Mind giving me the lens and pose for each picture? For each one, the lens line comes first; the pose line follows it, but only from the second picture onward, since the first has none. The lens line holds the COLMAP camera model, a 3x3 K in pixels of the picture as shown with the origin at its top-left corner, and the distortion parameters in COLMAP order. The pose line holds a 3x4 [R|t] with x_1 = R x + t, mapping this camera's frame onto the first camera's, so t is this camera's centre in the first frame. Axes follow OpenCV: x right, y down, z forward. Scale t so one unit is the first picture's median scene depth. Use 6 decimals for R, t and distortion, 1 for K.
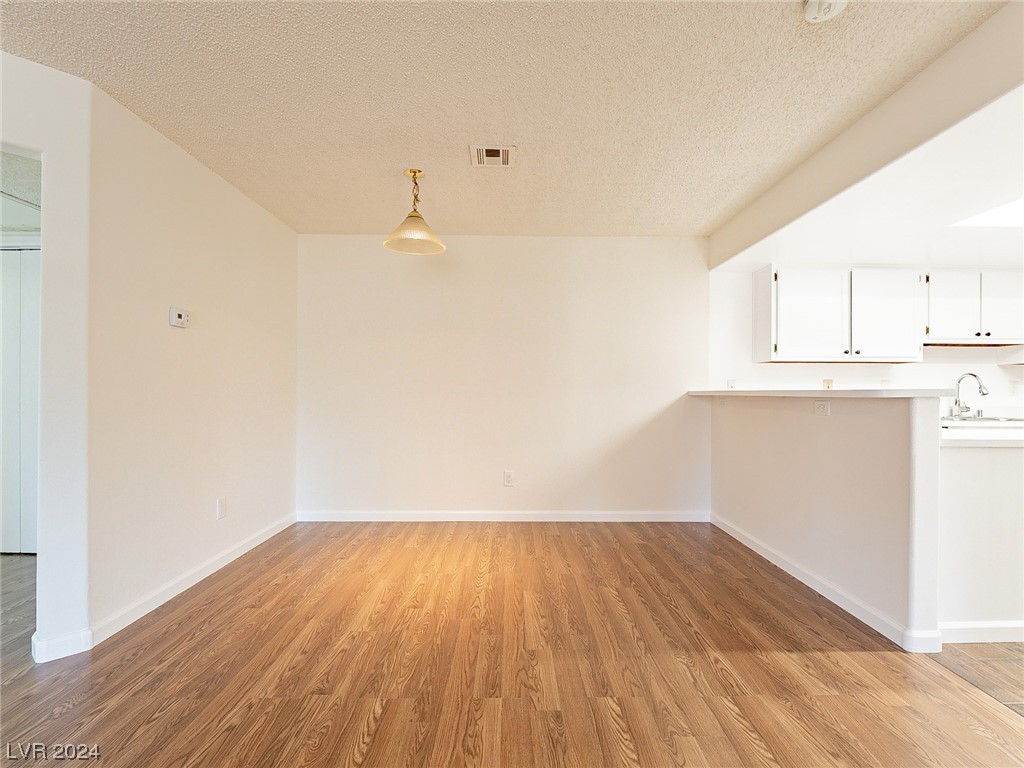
lens RADIAL K [[499.6, 0, 514.5], [0, 499.6, 390.3], [0, 0, 1]] dist [-0.010512, -0.002525]
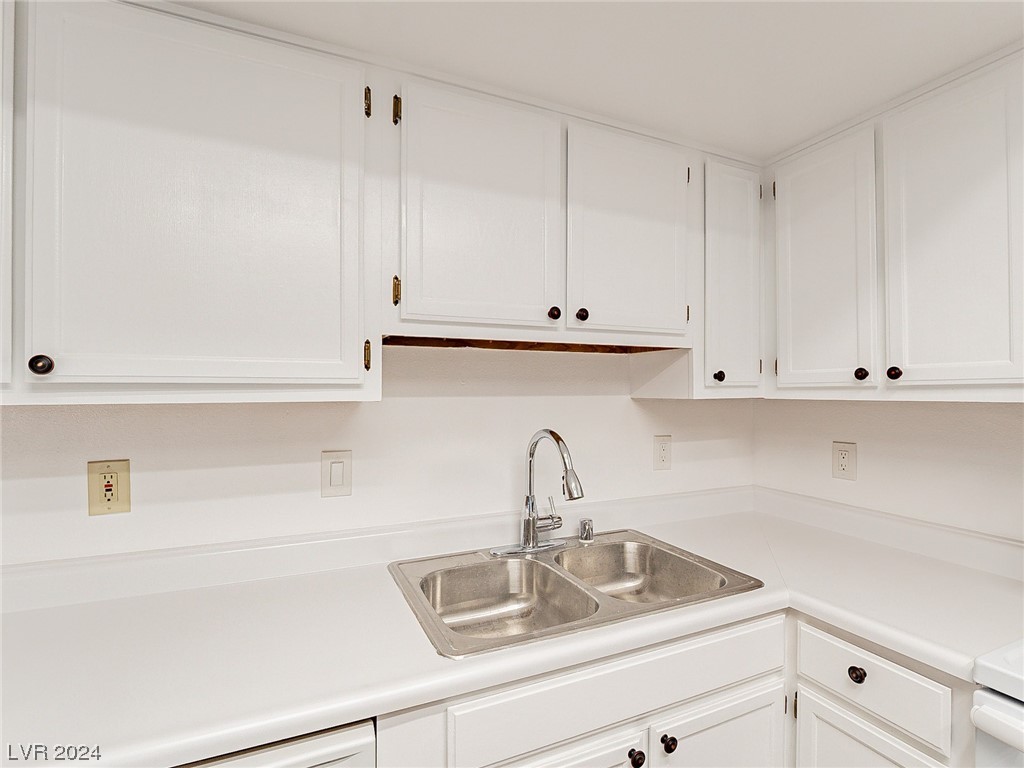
lens RADIAL K [[499.6, 0, 513.1], [0, 499.6, 385.7], [0, 0, 1]] dist [-0.010512, -0.002525]
pose [[0.914860, -0.001571, 0.403769, 0.784885], [0.003699, 0.999983, -0.004492, -0.065401], [-0.403755, 0.005603, 0.914850, 0.717824]]
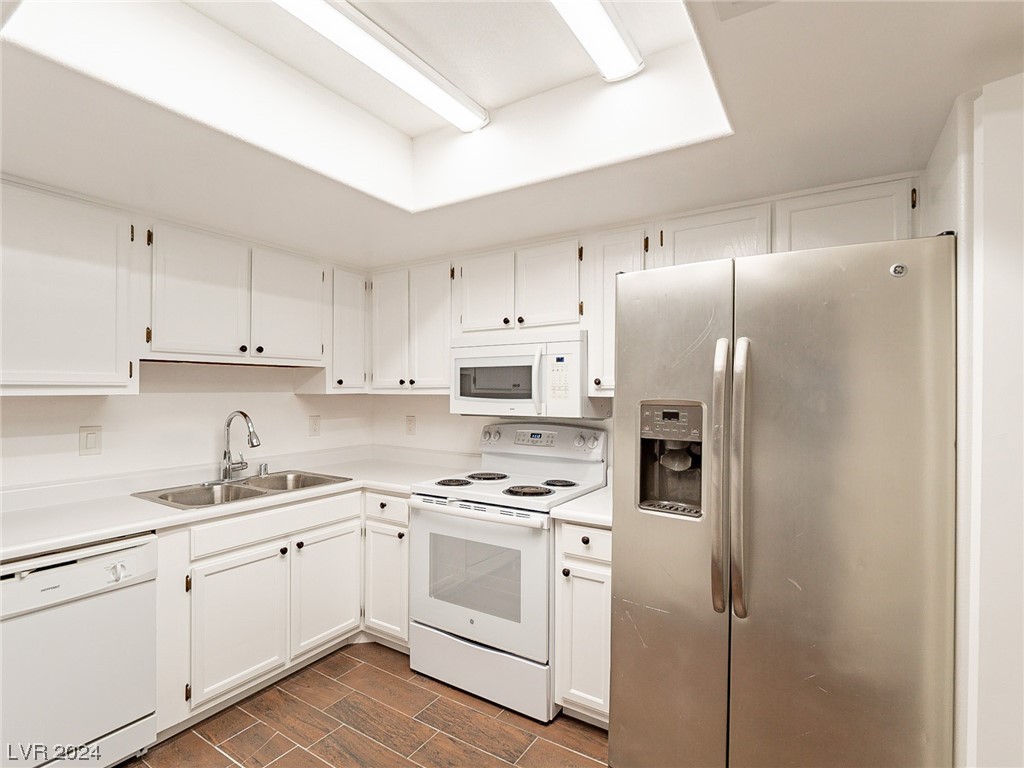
lens RADIAL K [[499.6, 0, 513.1], [0, 499.6, 388.5], [0, 0, 1]] dist [-0.010512, -0.002525]
pose [[0.543452, -0.000942, 0.839440, 0.605592], [-0.001142, 0.999998, 0.001861, -0.066054], [-0.839440, -0.001970, 0.543450, 0.390551]]
